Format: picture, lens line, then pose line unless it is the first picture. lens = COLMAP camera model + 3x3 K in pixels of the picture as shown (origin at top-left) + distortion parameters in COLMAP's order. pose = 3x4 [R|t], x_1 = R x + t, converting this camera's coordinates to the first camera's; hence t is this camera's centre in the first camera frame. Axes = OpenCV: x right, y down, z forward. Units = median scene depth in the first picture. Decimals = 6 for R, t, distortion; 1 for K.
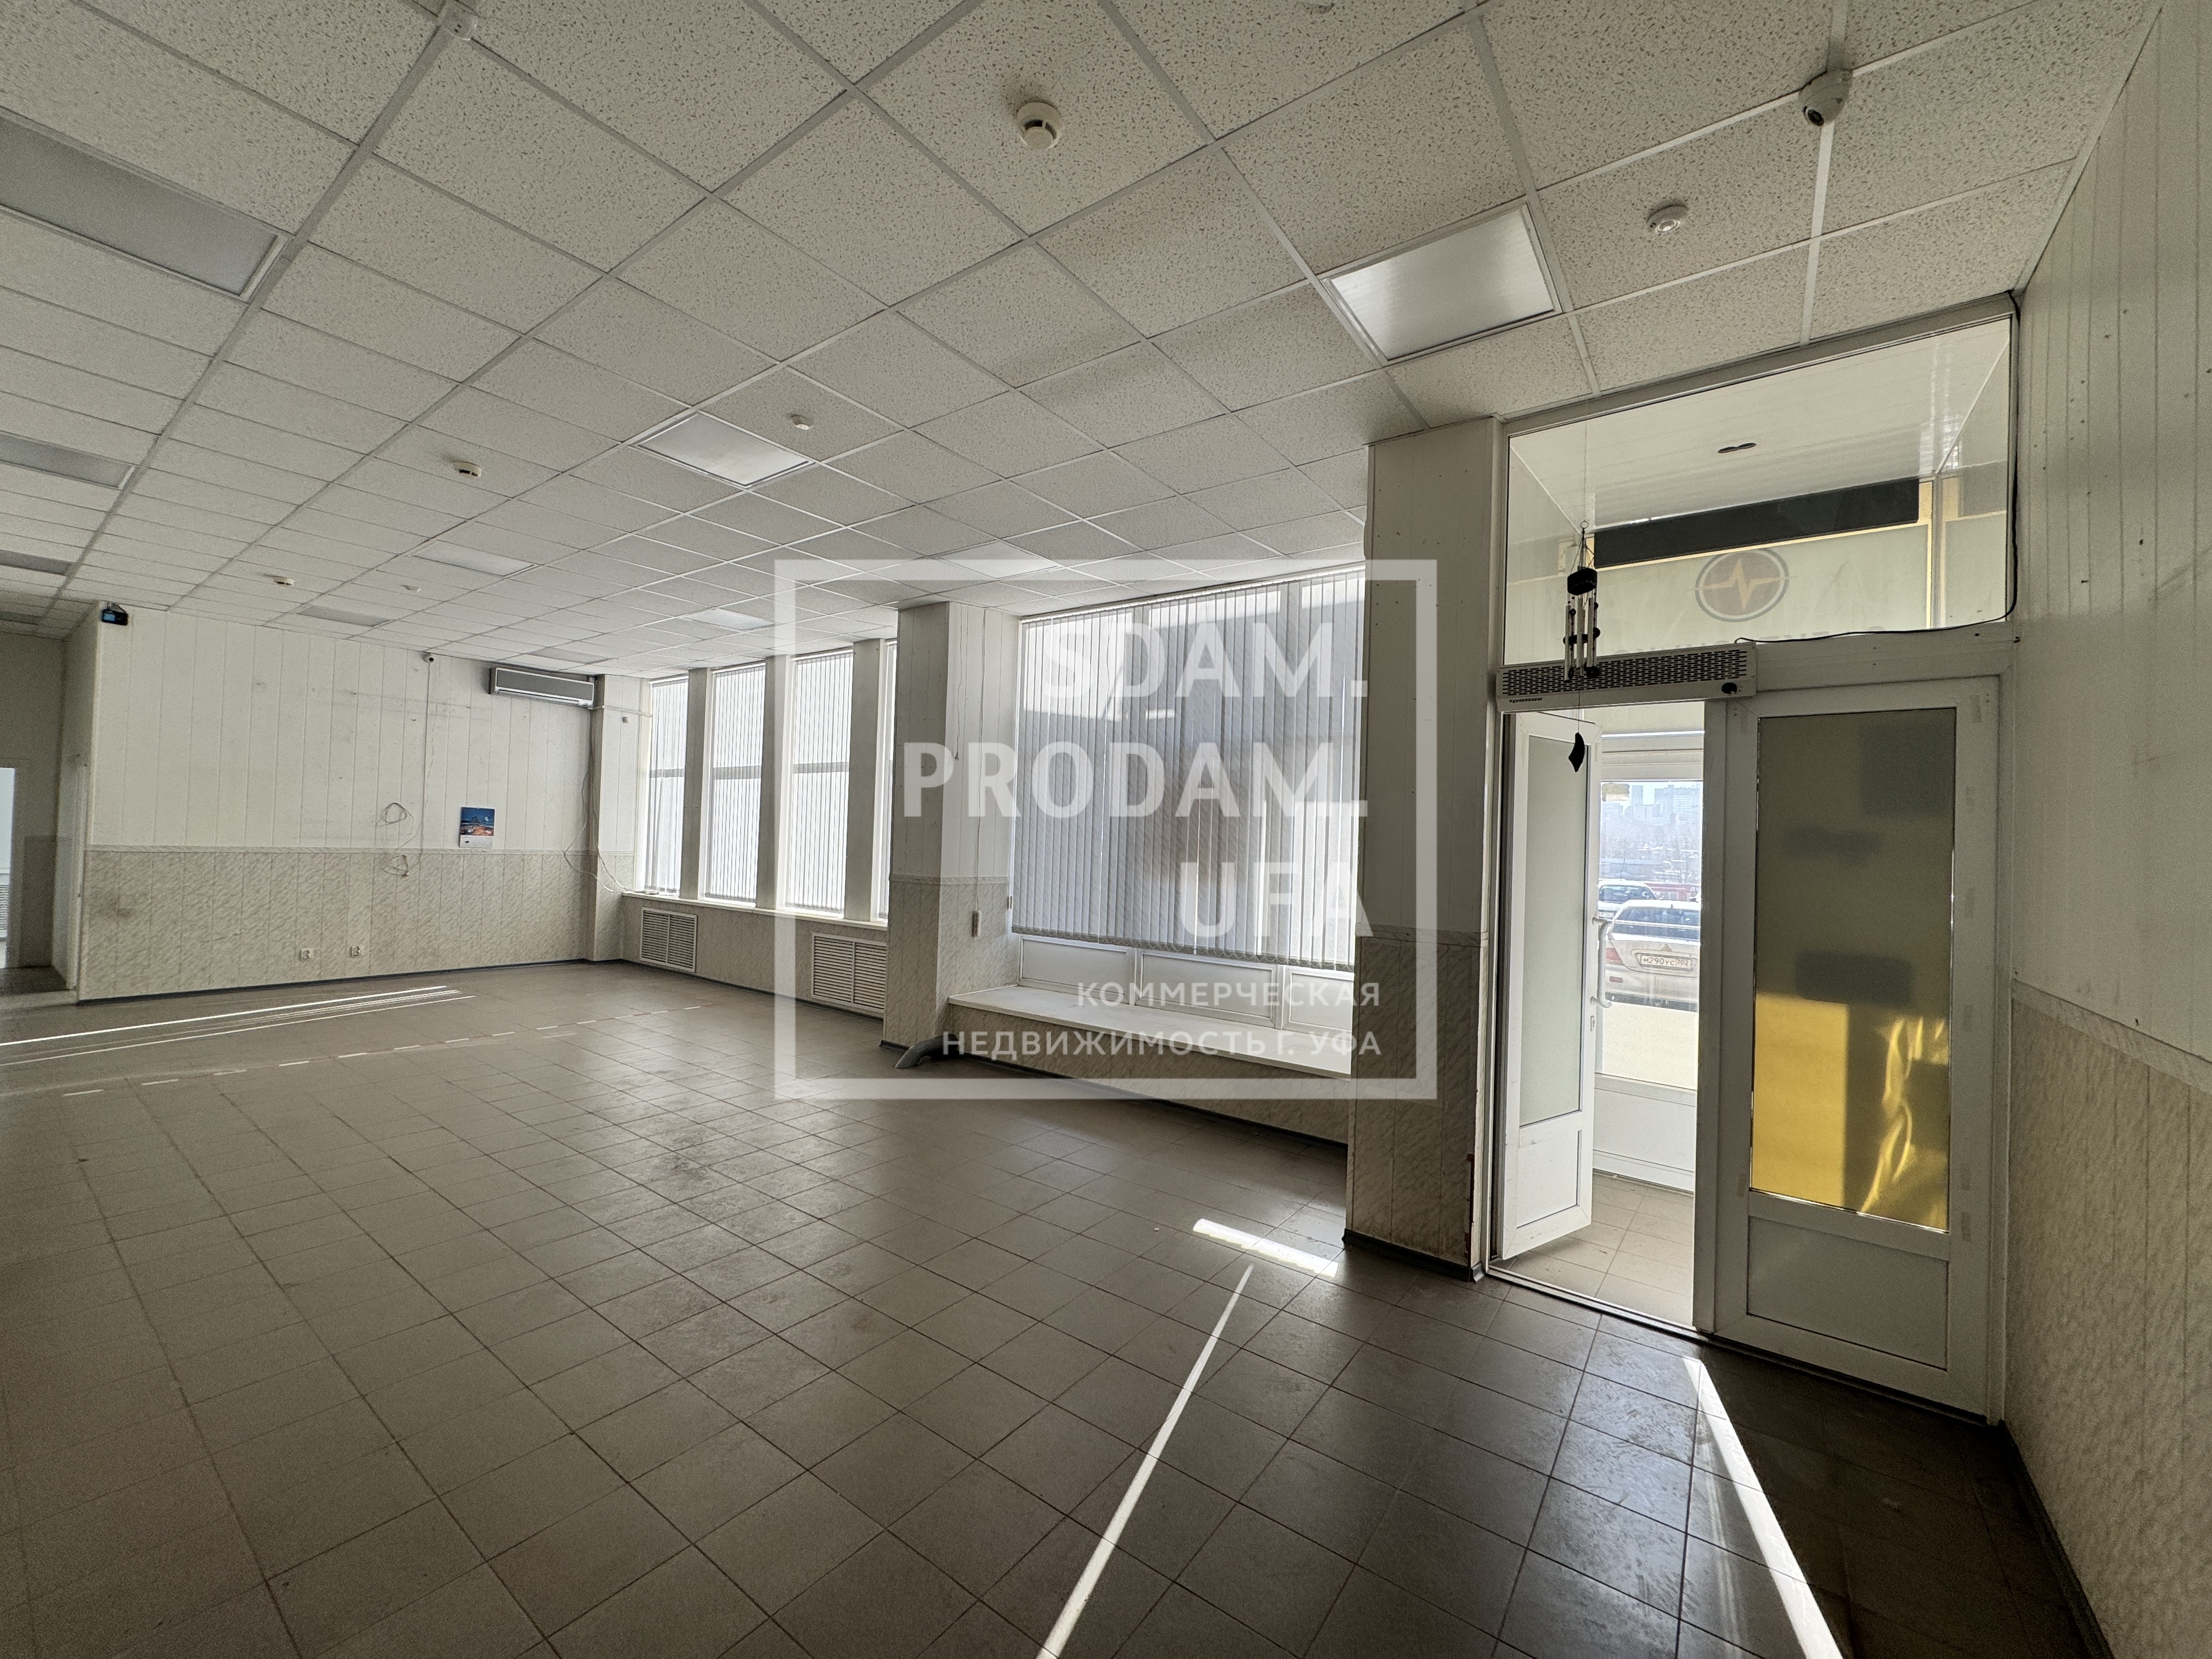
lens RADIAL K [[868.0, 0, 1105.0], [0, 868.0, 828.0], [0, 0, 1]] dist [0.000629, -0.000627]
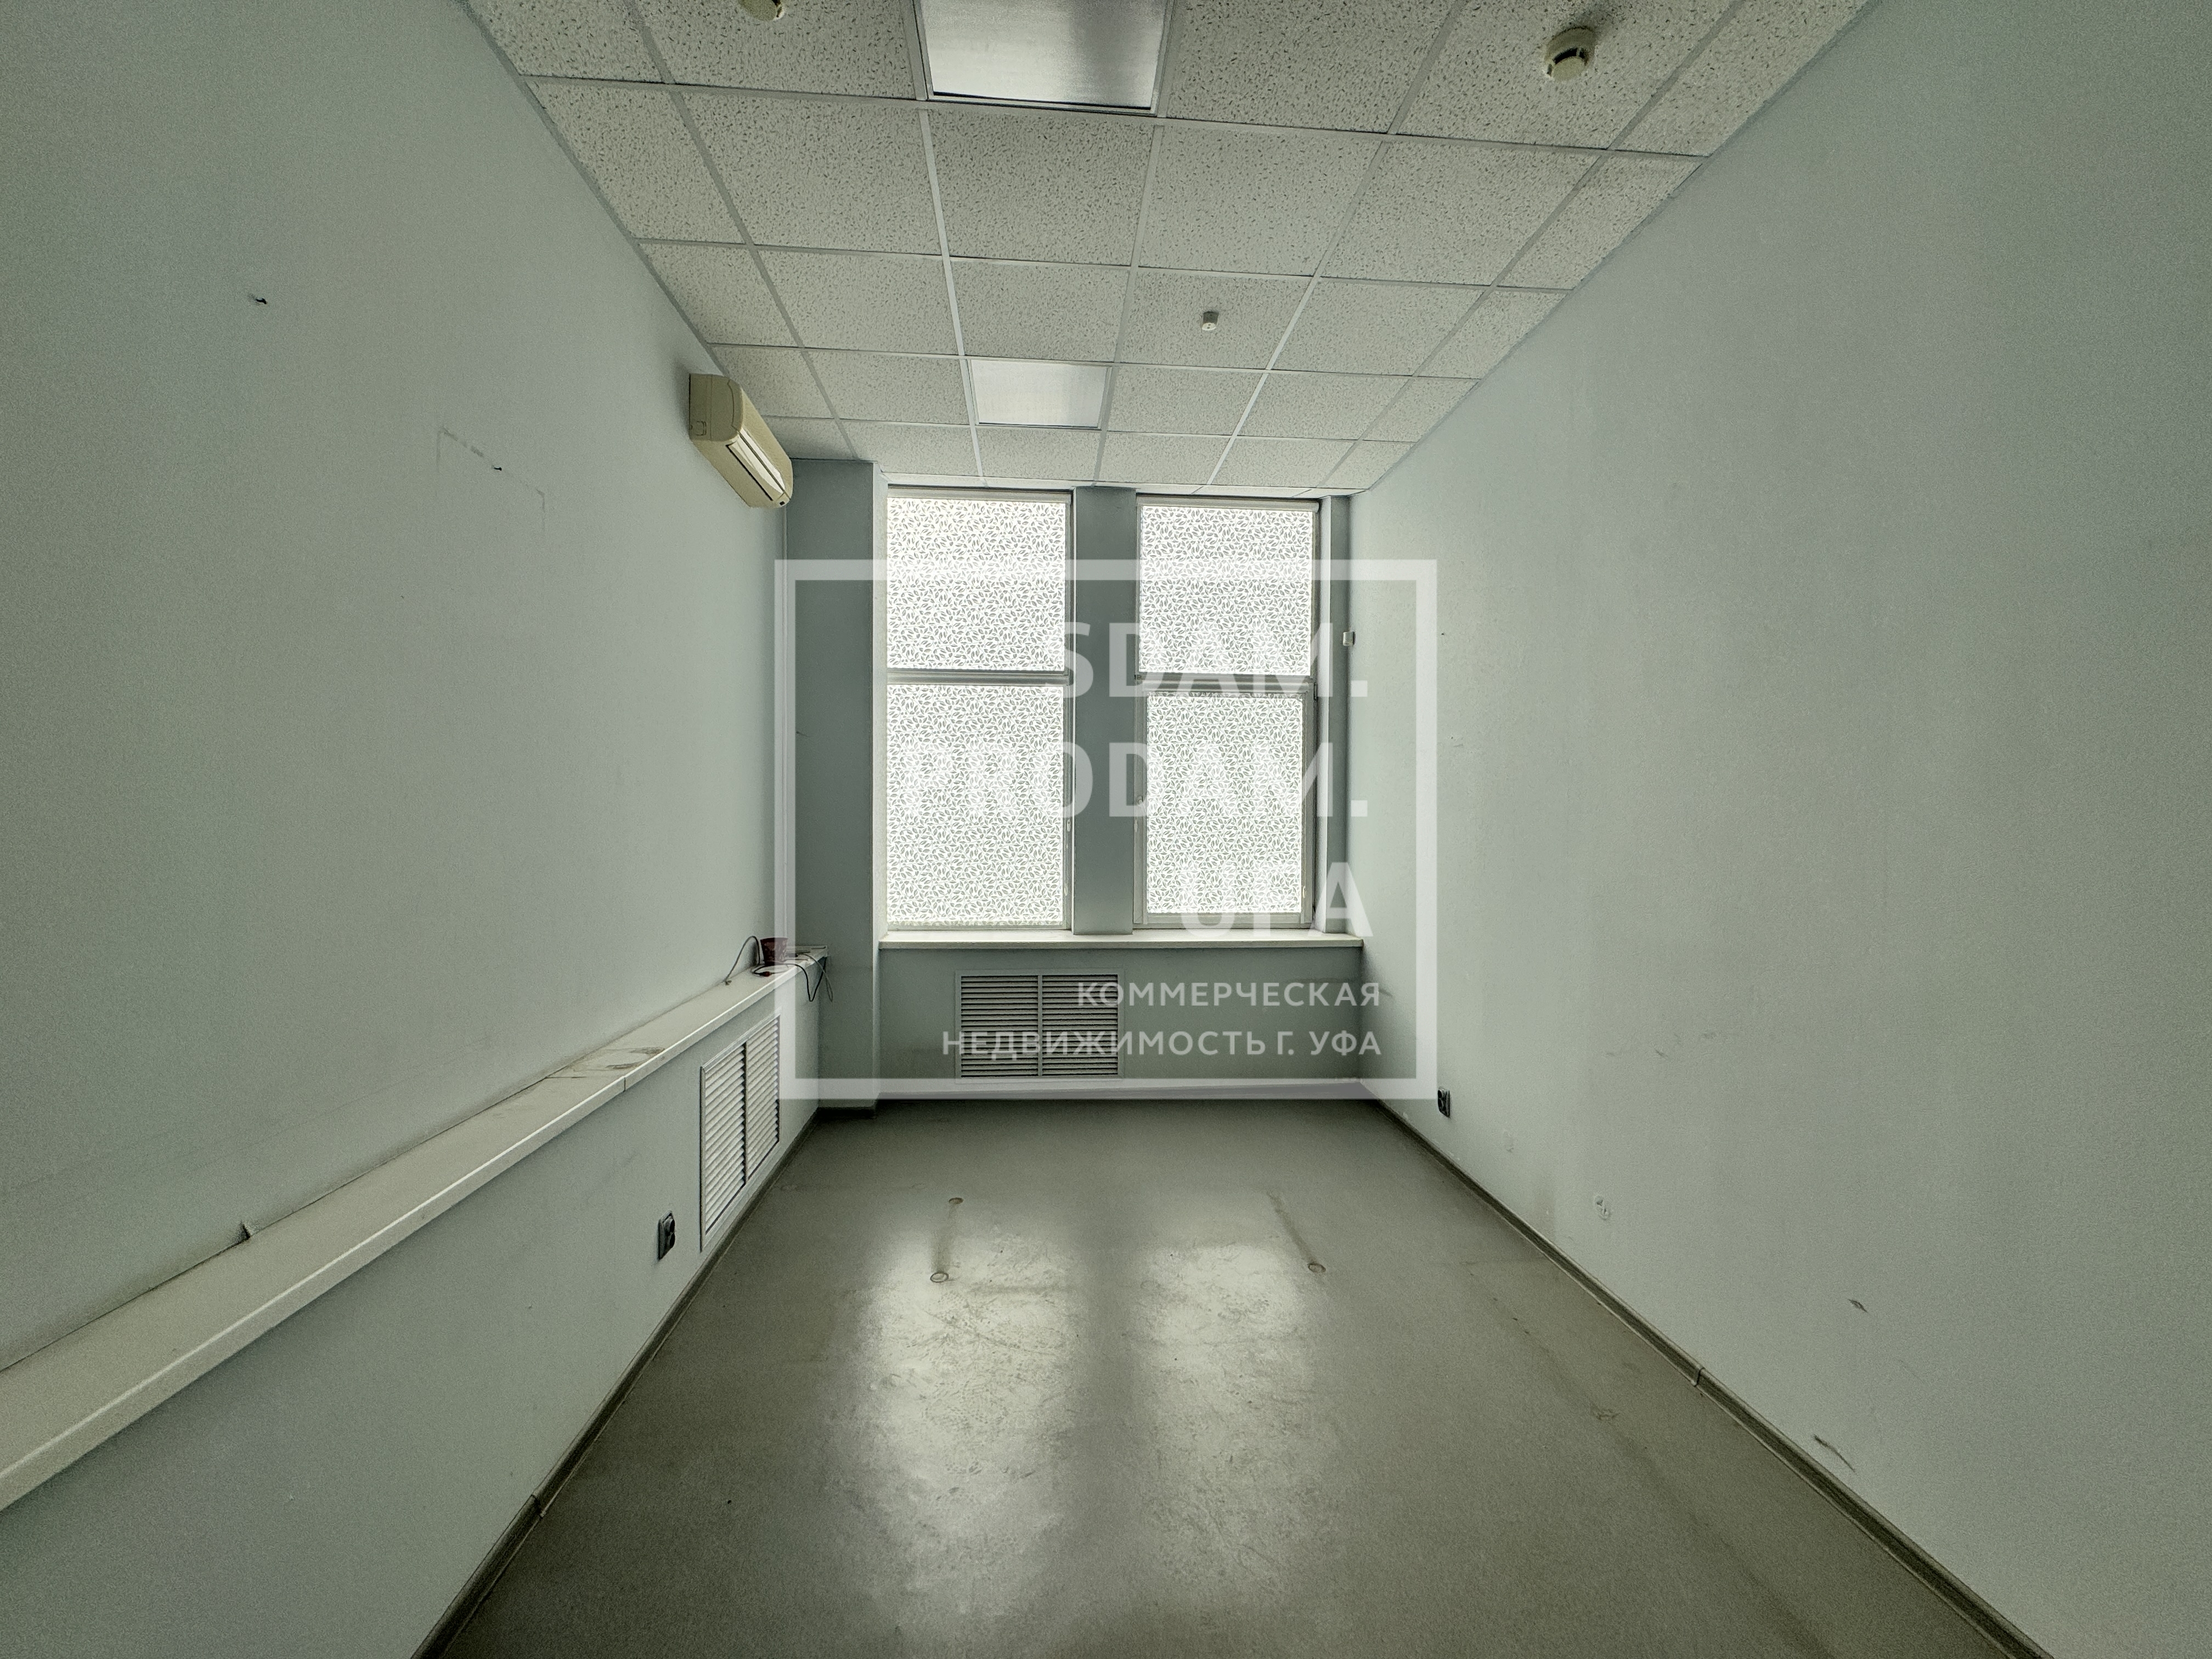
lens RADIAL K [[868.0, 0, 1120.3], [0, 868.0, 823.0], [0, 0, 1]] dist [0.000629, -0.000627]
pose [[0.751963, -0.037000, 0.658166, -1.490587], [0.008699, 0.998894, 0.046217, -0.006838], [-0.659148, -0.029028, 0.751453, 1.205872]]
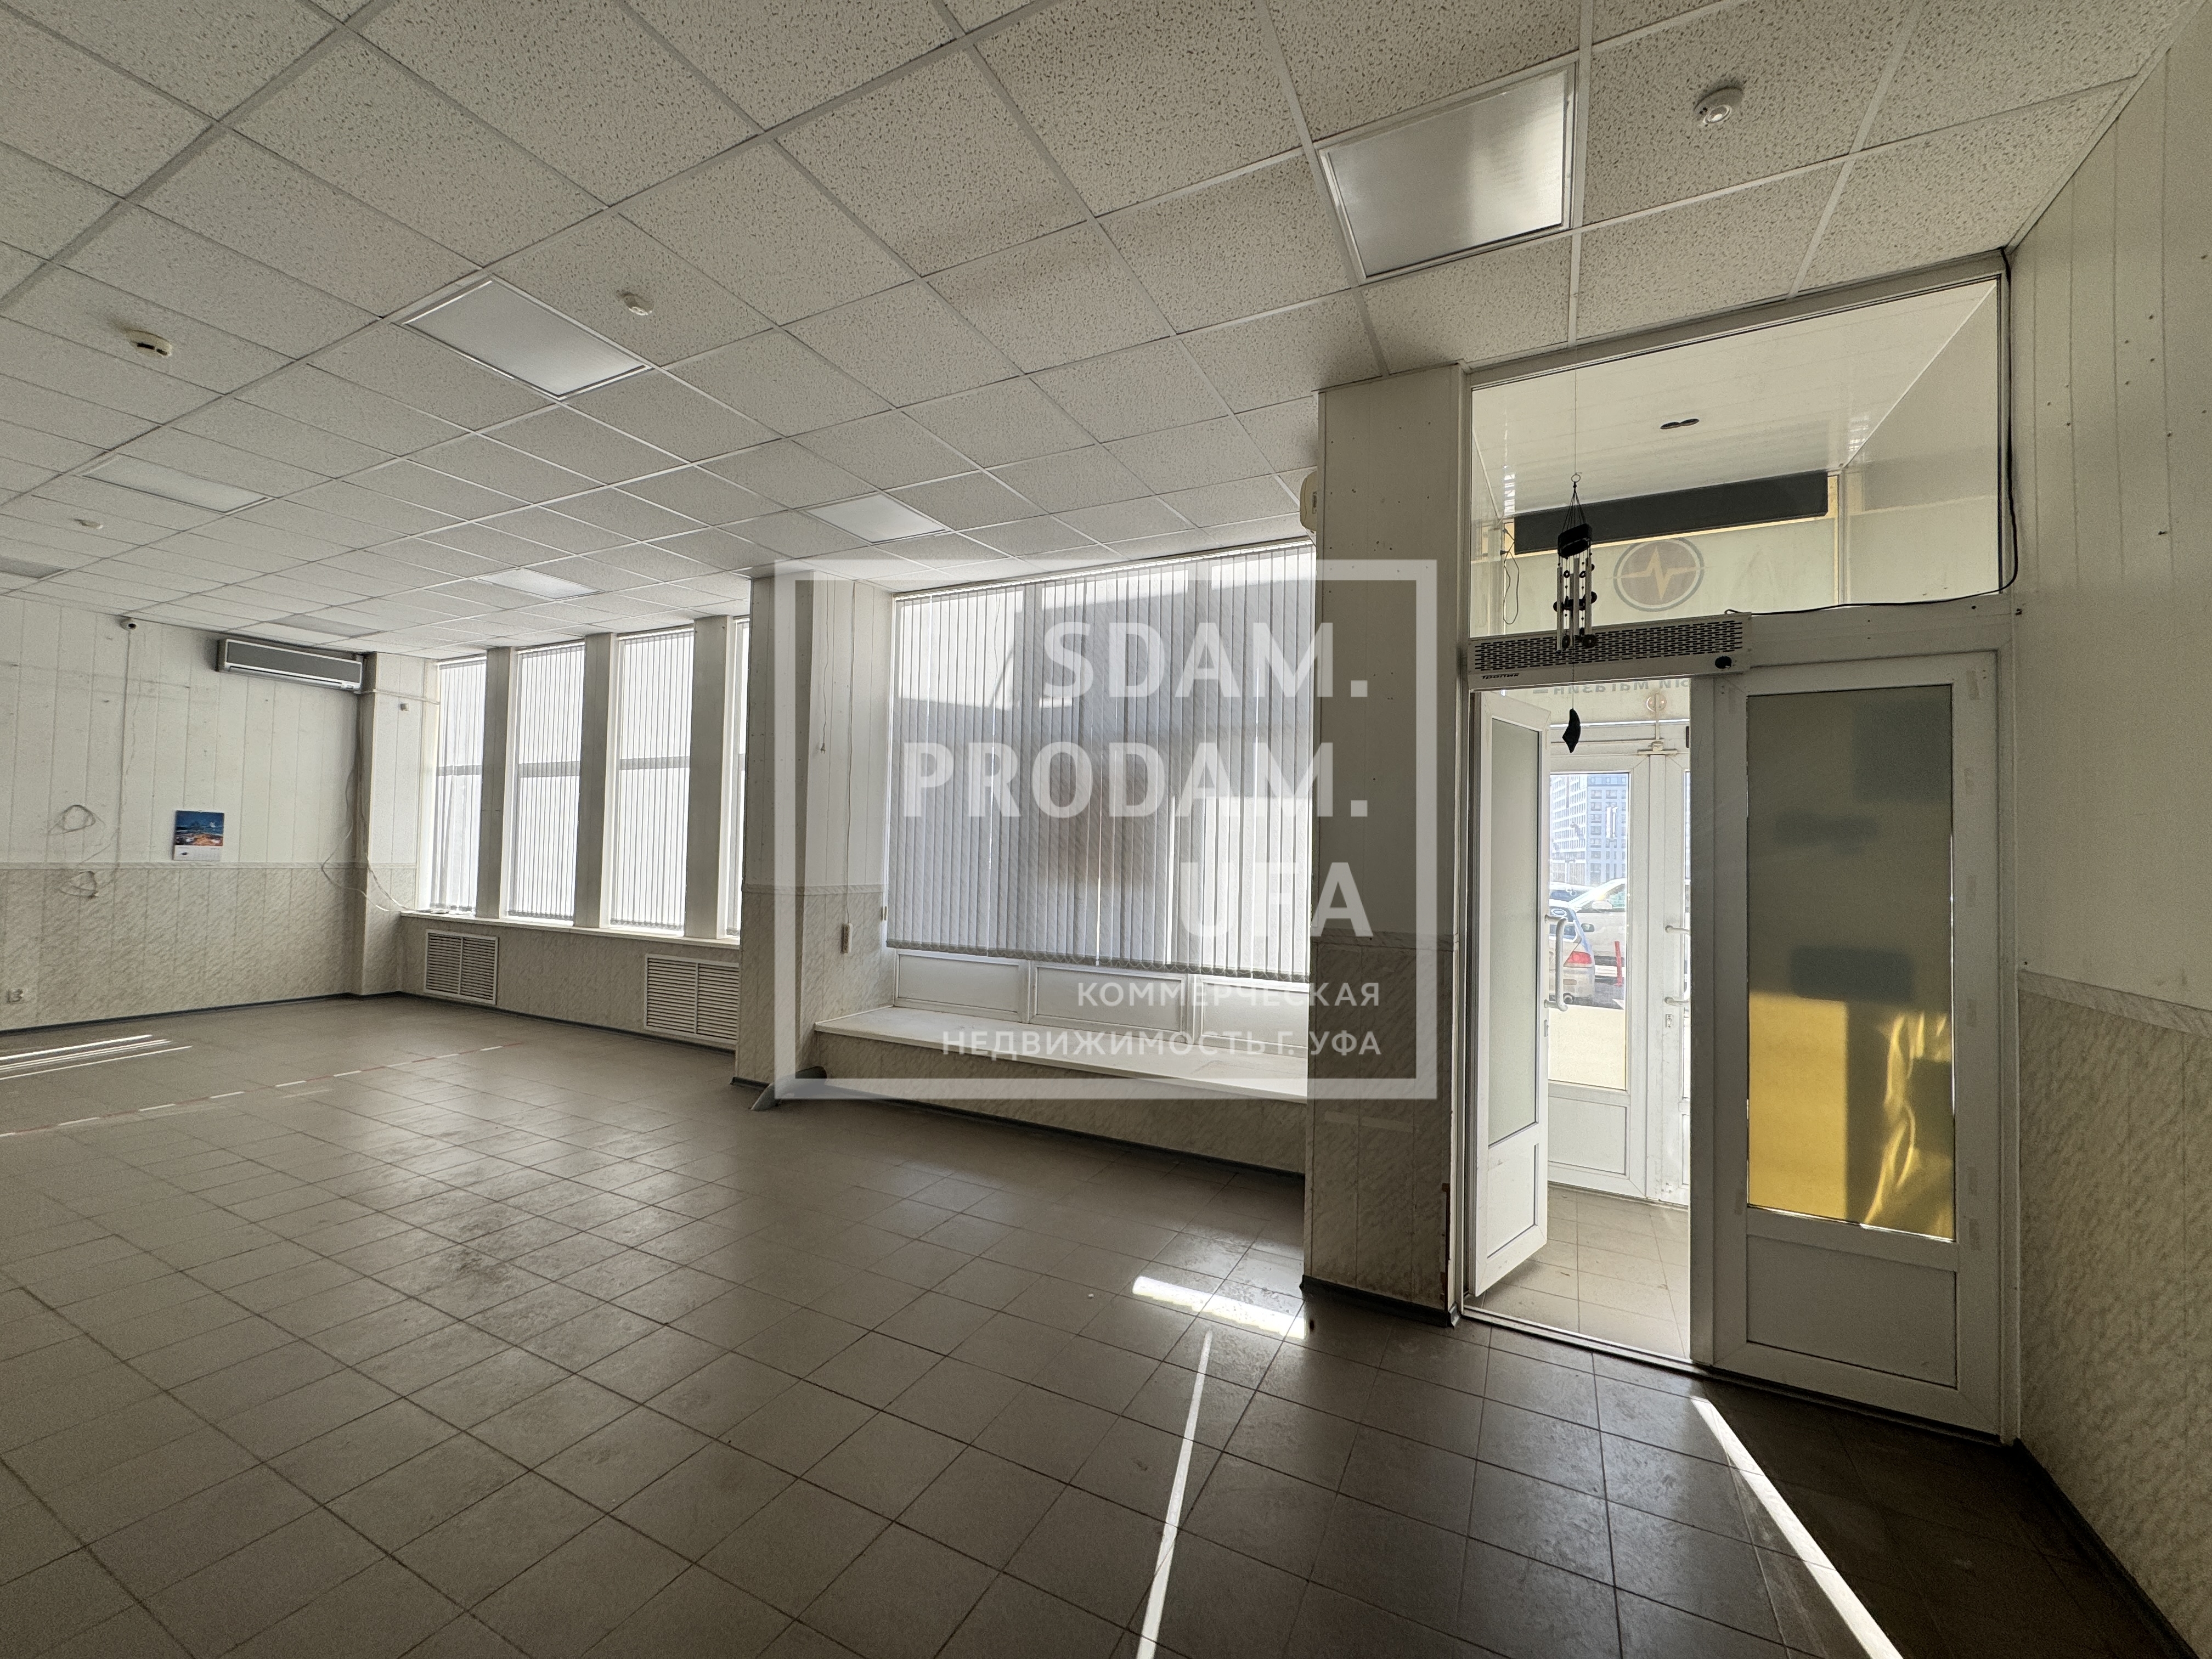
lens RADIAL K [[868.0, 0, 1103.2], [0, 868.0, 826.7], [0, 0, 1]] dist [0.000629, -0.000627]
pose [[0.986179, -0.006704, 0.165549, -0.065542], [0.008311, 0.999925, -0.009012, 0.012659], [-0.165476, 0.010263, 0.986160, 0.157861]]
